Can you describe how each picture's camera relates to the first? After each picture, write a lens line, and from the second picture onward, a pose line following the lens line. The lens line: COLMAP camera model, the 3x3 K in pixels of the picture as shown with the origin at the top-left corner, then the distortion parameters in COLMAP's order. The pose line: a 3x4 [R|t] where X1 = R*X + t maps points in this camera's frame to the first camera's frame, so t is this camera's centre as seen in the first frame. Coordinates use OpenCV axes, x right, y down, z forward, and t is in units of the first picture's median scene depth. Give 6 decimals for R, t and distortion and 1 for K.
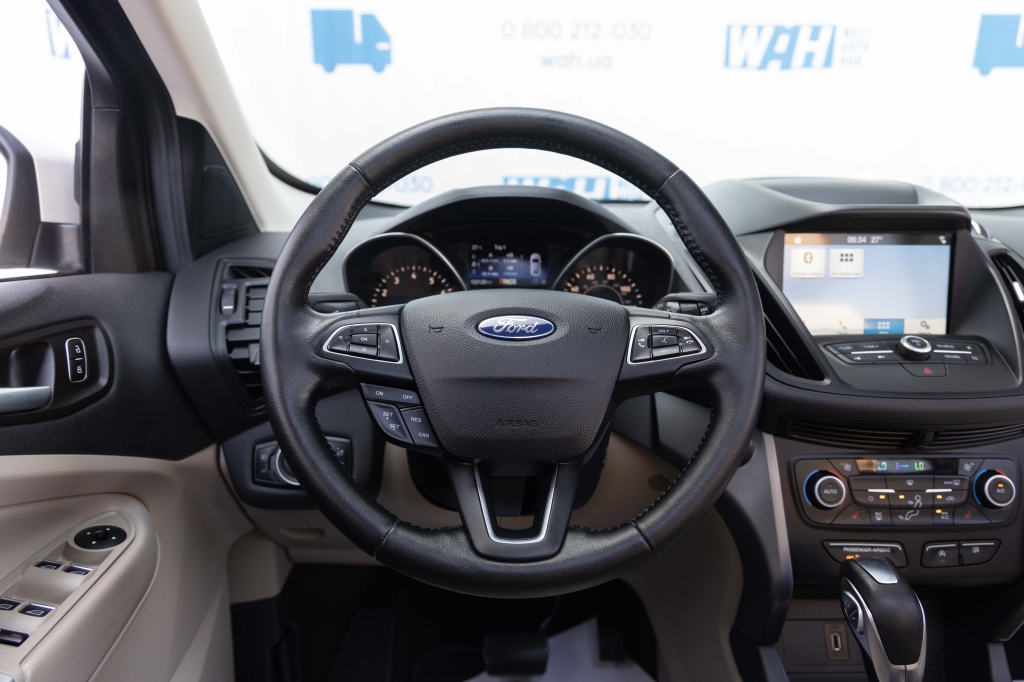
lens RADIAL K [[677.5, 0, 510.8], [0, 677.5, 333.0], [0, 0, 1]] dist [0.002825, -0.002607]
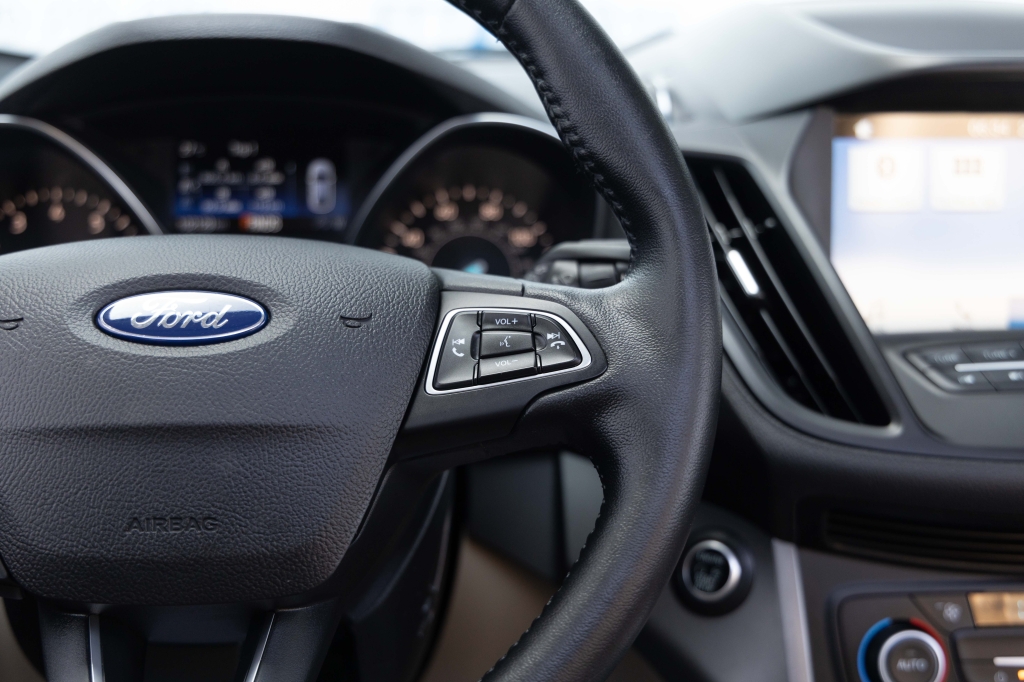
lens RADIAL K [[1482.3, 0, 507.2], [0, 1482.3, 340.6], [0, 0, 1]] dist [0.016780, 0.000000]
pose [[0.999170, -0.010093, 0.039463, 0.152046], [0.010239, 0.999941, -0.003516, 0.010973], [-0.039426, 0.003917, 0.999215, -0.014747]]
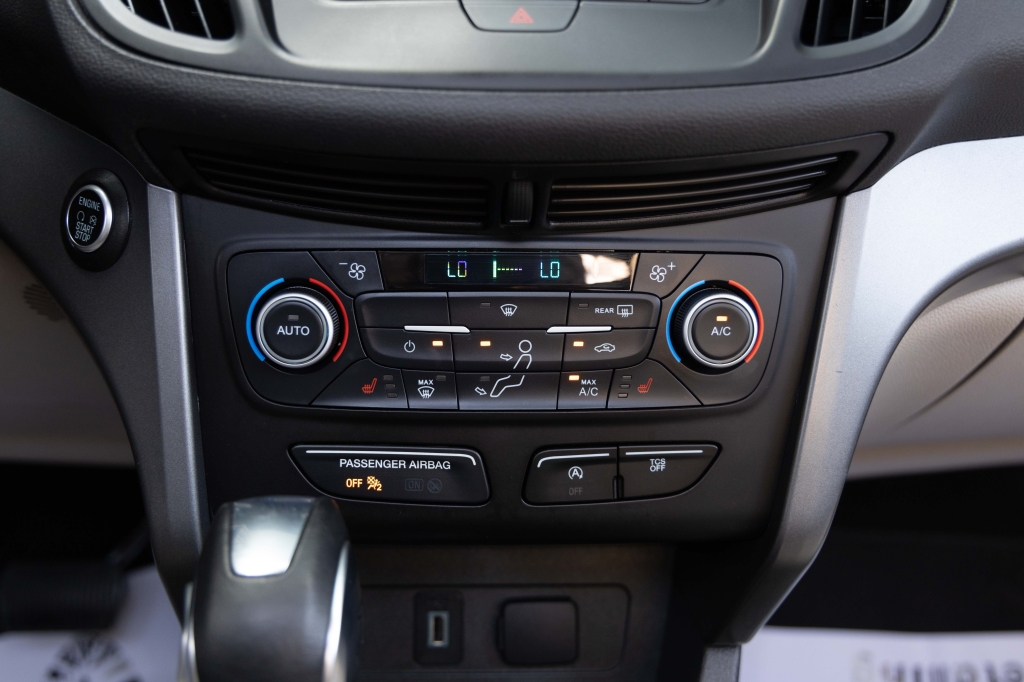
lens RADIAL K [[1029.9, 0, 509.0], [0, 1029.9, 350.1], [0, 0, 1]] dist [-0.016963, 0.000000]
pose [[0.999924, 0.006503, 0.010475, 0.585425], [-0.009159, 0.960552, 0.277950, 0.072567], [-0.008254, -0.278025, 0.960538, 0.402215]]
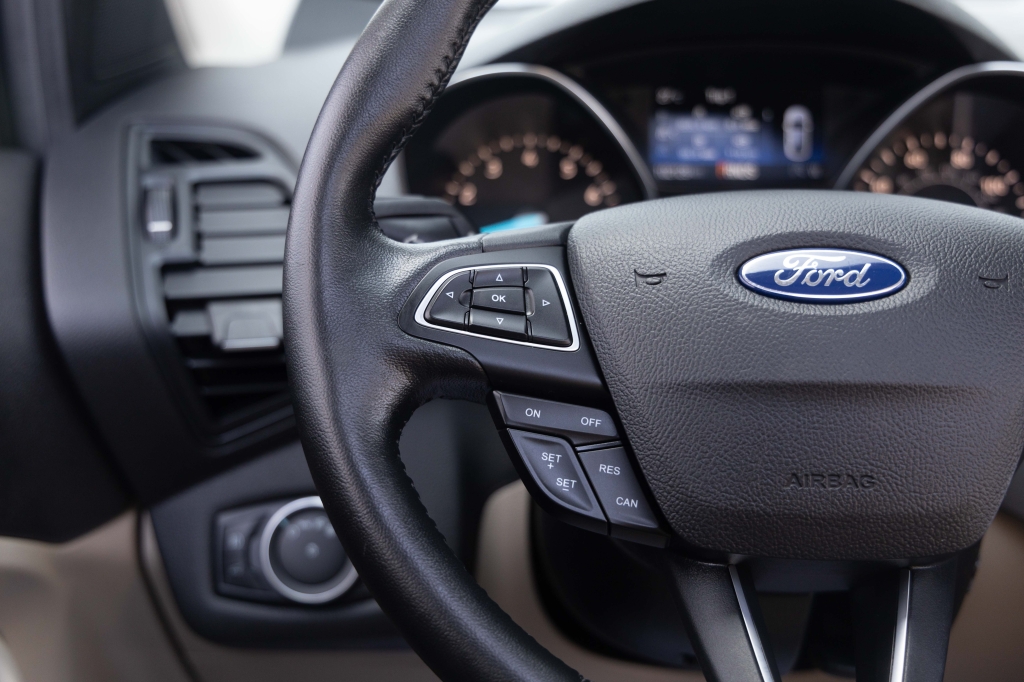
lens RADIAL K [[1482.3, 0, 514.3], [0, 1482.3, 334.6], [0, 0, 1]] dist [0.016780, 0.000000]
pose [[0.997841, 0.007965, -0.065194, -0.109777], [-0.005309, 0.999152, 0.040821, -0.006278], [0.065464, -0.040386, 0.997037, -0.024187]]
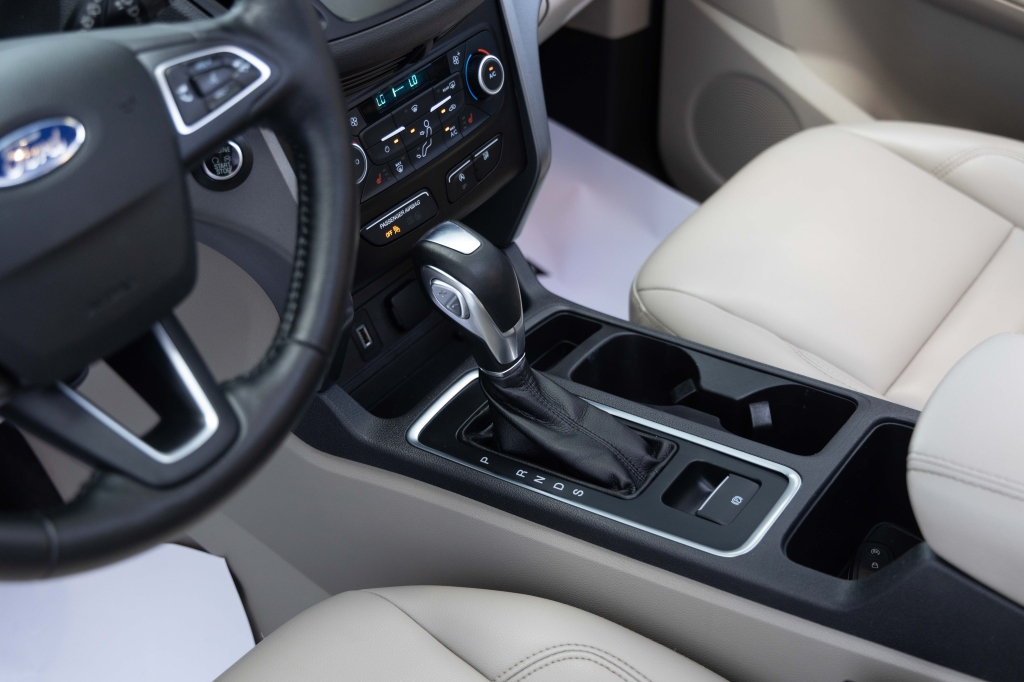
lens RADIAL K [[1482.3, 0, 510.6], [0, 1482.3, 344.6], [0, 0, 1]] dist [0.016780, 0.000000]
pose [[0.594575, -0.488695, 0.638481, -0.527318], [0.175951, 0.853926, 0.489746, -0.343561], [-0.784552, -0.178849, 0.593710, -0.105766]]
